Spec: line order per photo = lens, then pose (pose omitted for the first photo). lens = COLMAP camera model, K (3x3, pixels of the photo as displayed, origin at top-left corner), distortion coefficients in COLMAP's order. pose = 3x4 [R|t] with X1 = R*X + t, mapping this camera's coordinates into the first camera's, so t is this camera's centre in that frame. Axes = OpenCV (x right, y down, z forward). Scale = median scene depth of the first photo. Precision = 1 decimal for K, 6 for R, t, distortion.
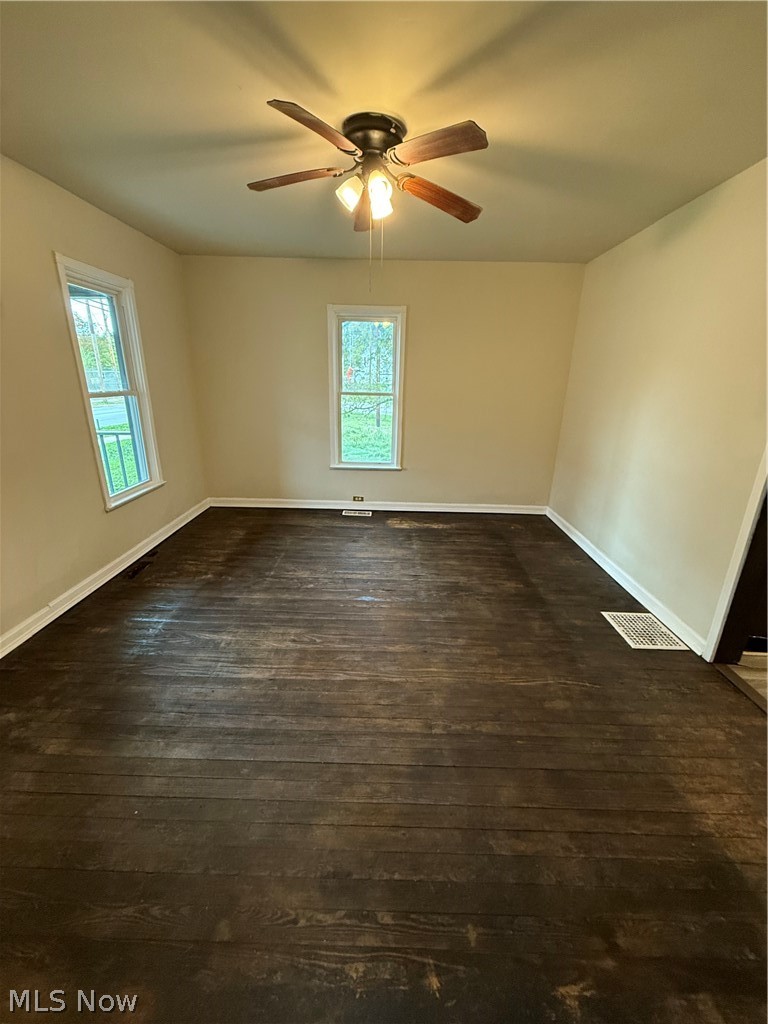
lens RADIAL K [[407.6, 0, 384.1], [0, 407.6, 508.5], [0, 0, 1]] dist [0.001881, -0.001535]
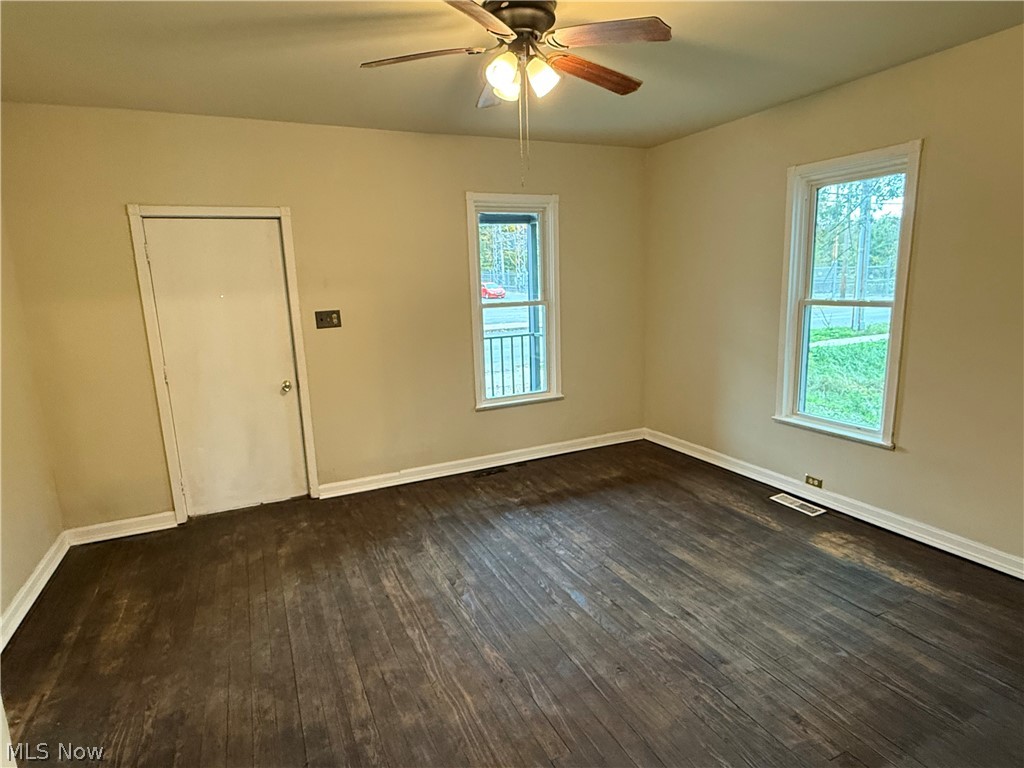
lens RADIAL K [[566.1, 0, 506.0], [0, 566.1, 379.2], [0, 0, 1]] dist [-0.001398, 0.001518]
pose [[0.437397, 0.123316, -0.890773, 0.658724], [-0.235384, 0.971718, 0.018941, -0.116077], [0.867916, 0.201389, 0.454053, 0.359199]]
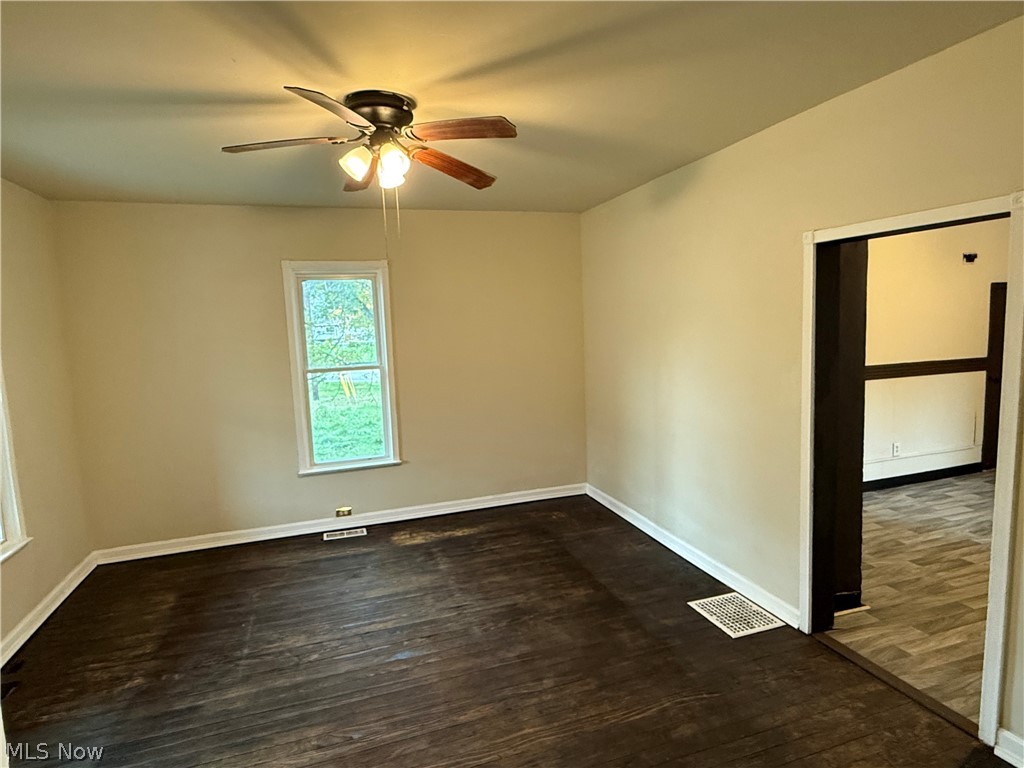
lens RADIAL K [[566.1, 0, 507.7], [0, 566.1, 380.7], [0, 0, 1]] dist [-0.001398, 0.001518]
pose [[0.943172, -0.093876, 0.318769, -0.130376], [0.158535, 0.970178, -0.183360, -0.031588], [-0.292049, 0.223476, 0.929928, -0.070894]]
